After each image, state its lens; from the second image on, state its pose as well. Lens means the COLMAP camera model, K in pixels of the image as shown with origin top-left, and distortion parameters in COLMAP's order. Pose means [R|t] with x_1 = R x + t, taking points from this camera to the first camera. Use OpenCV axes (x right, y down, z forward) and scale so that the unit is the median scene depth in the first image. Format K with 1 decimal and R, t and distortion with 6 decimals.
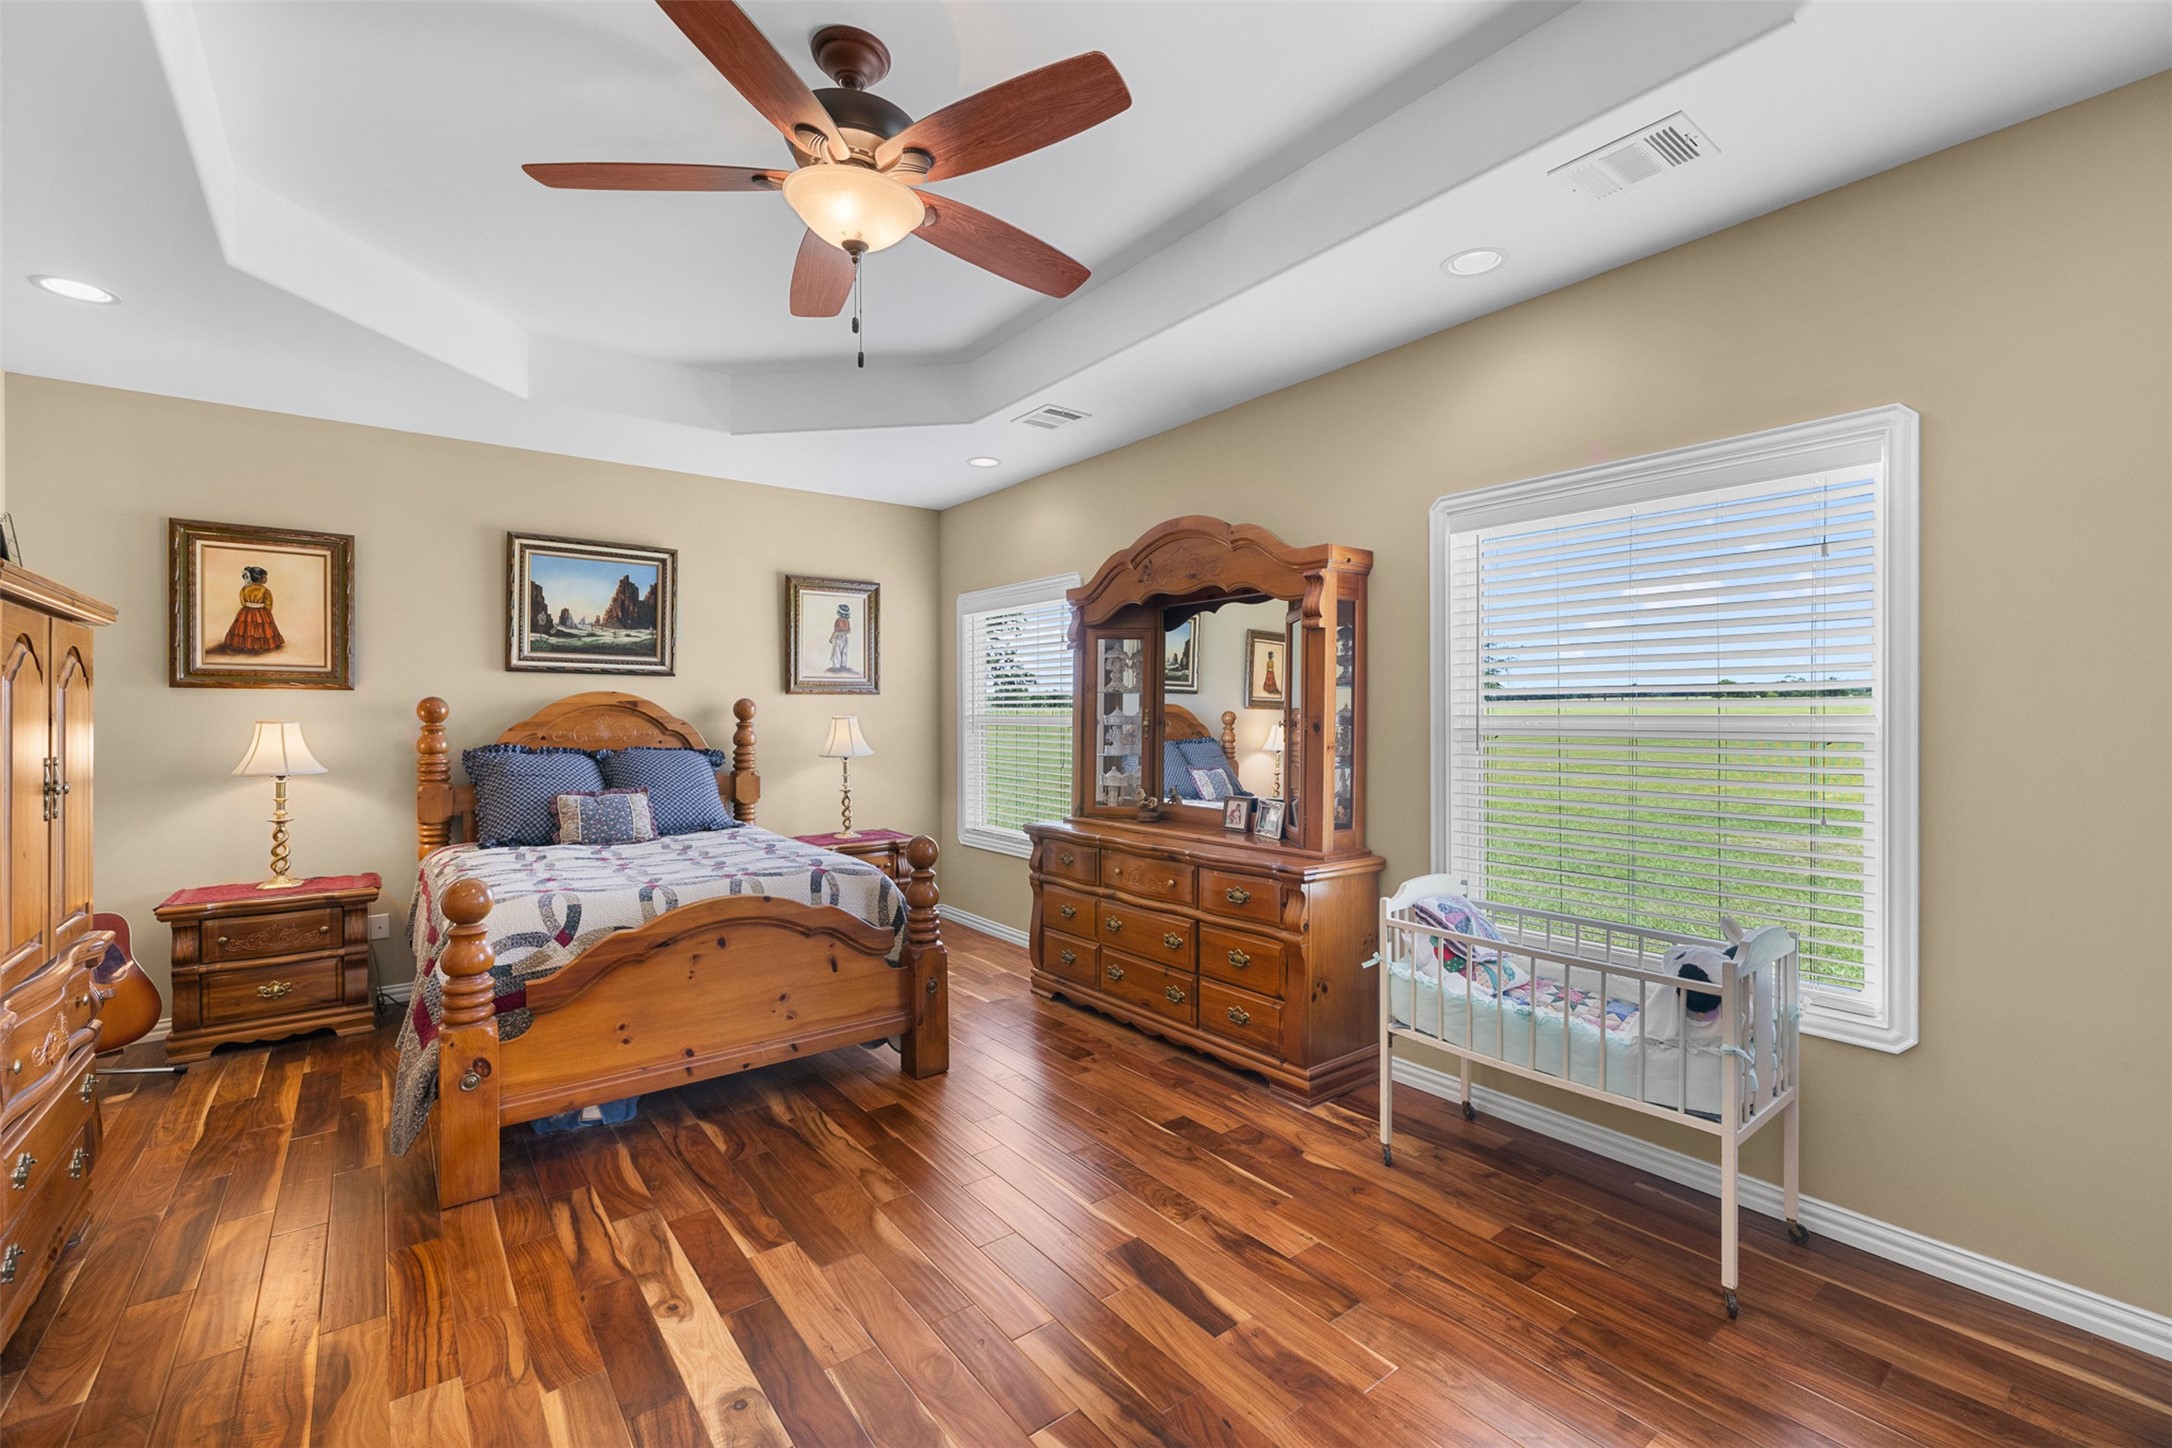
lens RADIAL K [[912.2, 0, 1086.0], [0, 912.2, 724.0], [0, 0, 1]] dist [-0.000014, -0.000113]
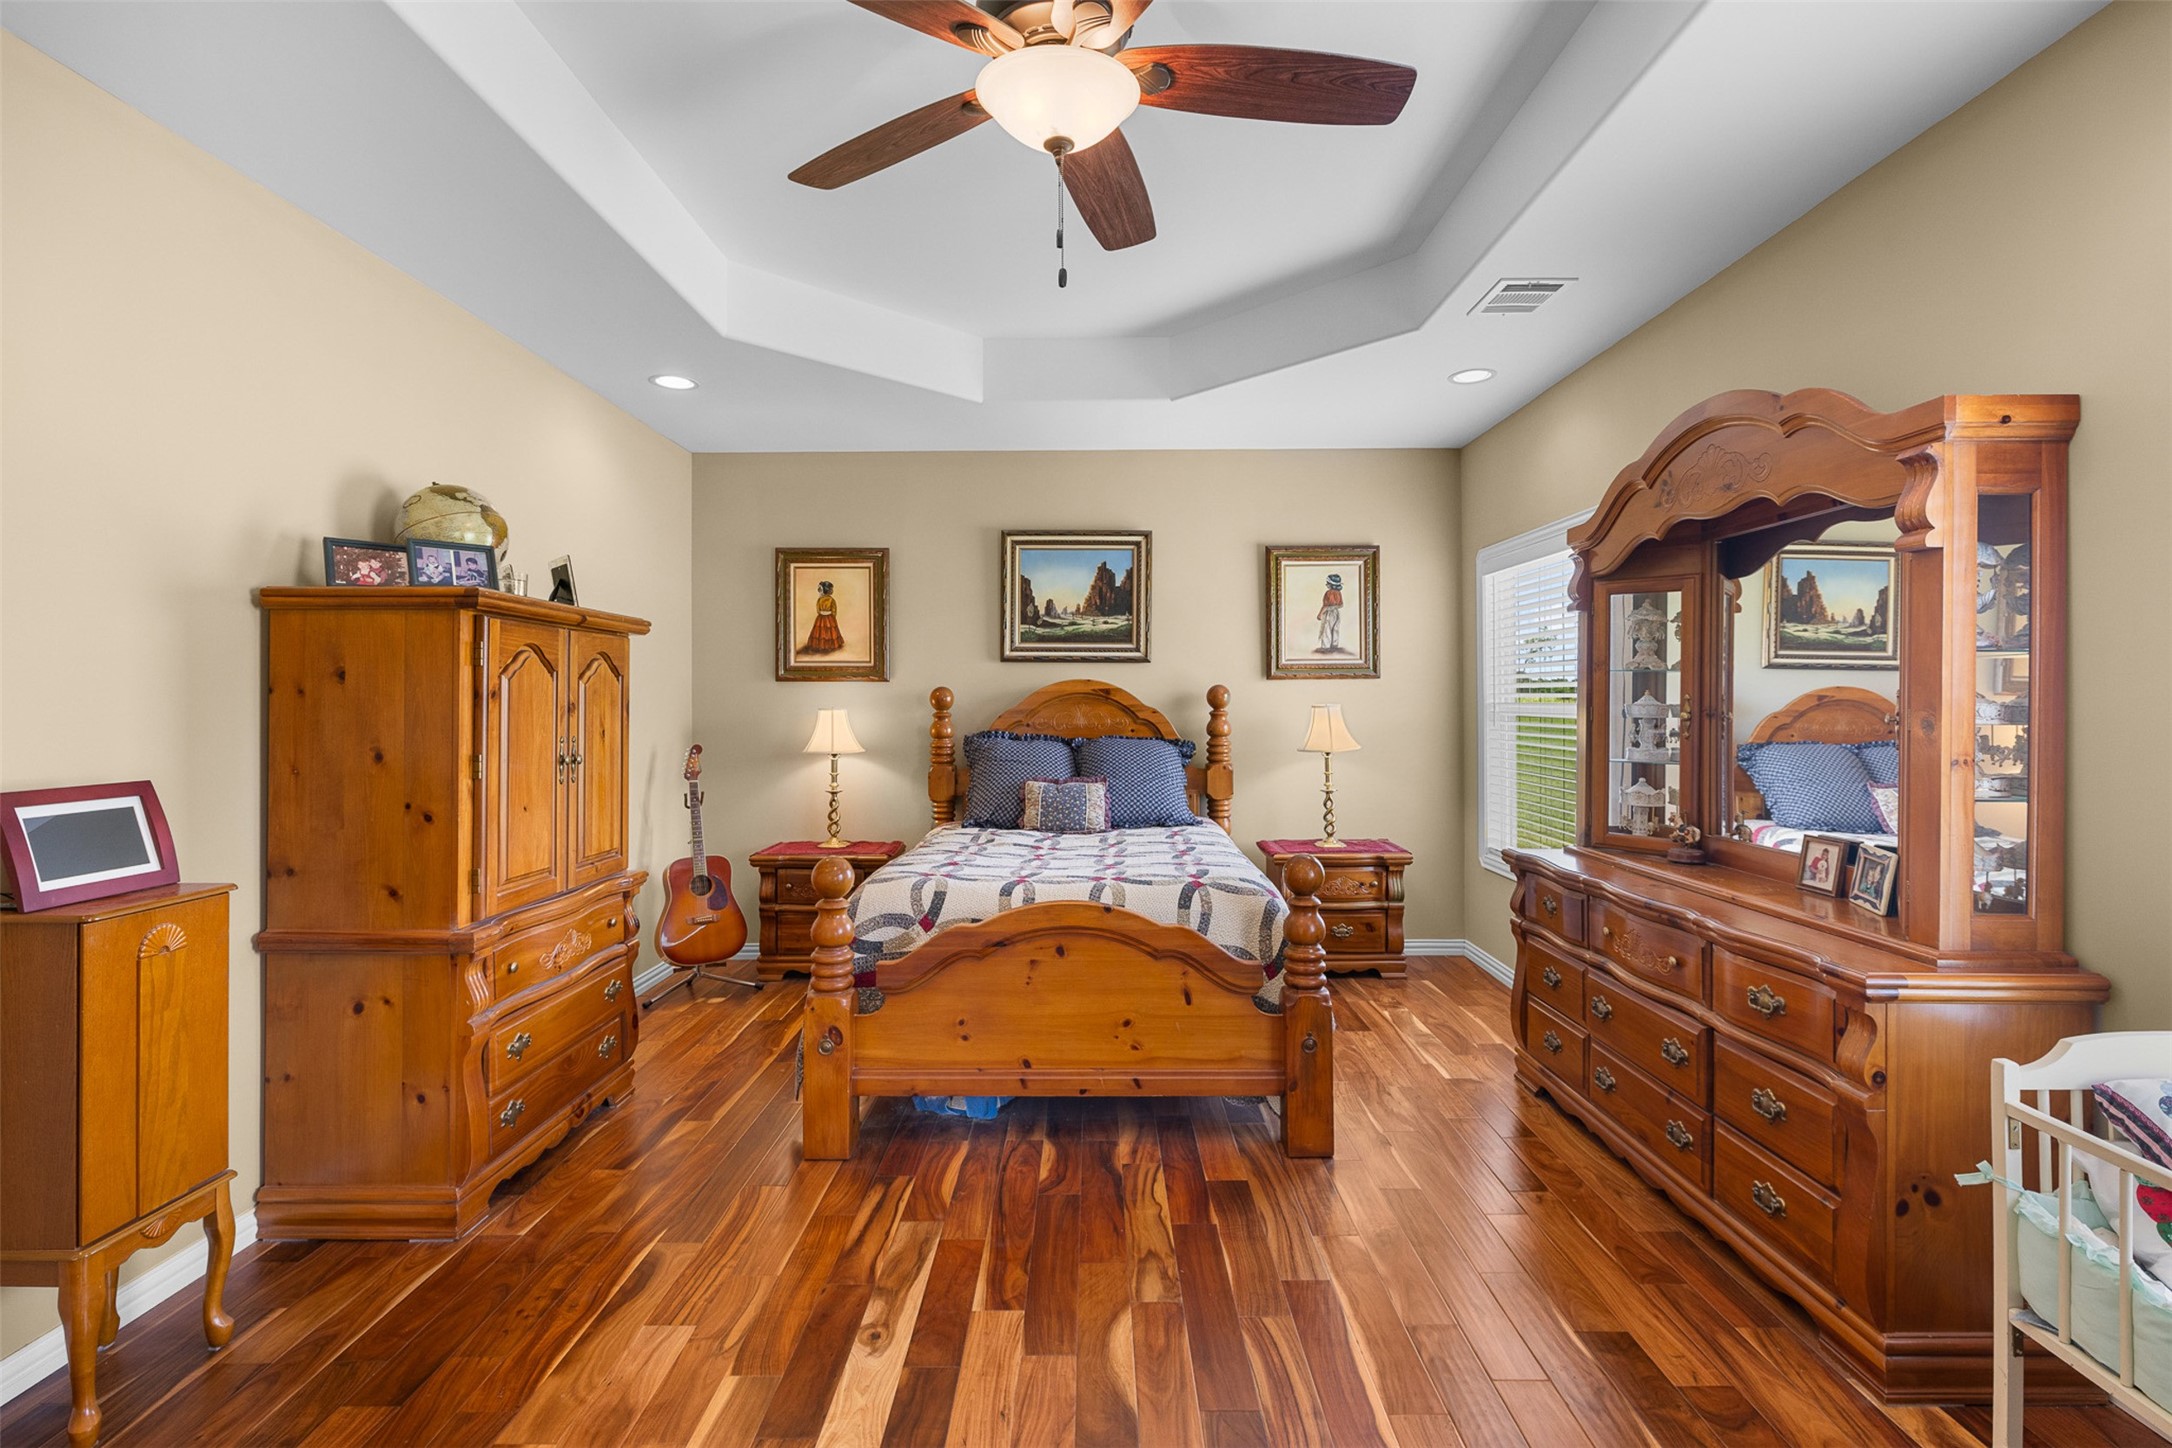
lens RADIAL K [[1000.5, 0, 1077.6], [0, 1000.5, 702.4], [0, 0, 1]] dist [-0.003368, 0.001264]
pose [[0.791623, -0.000472, -0.611010, 0.185530], [-0.005202, 0.999958, -0.007512, -0.003072], [0.610988, 0.009125, 0.791587, 0.167721]]
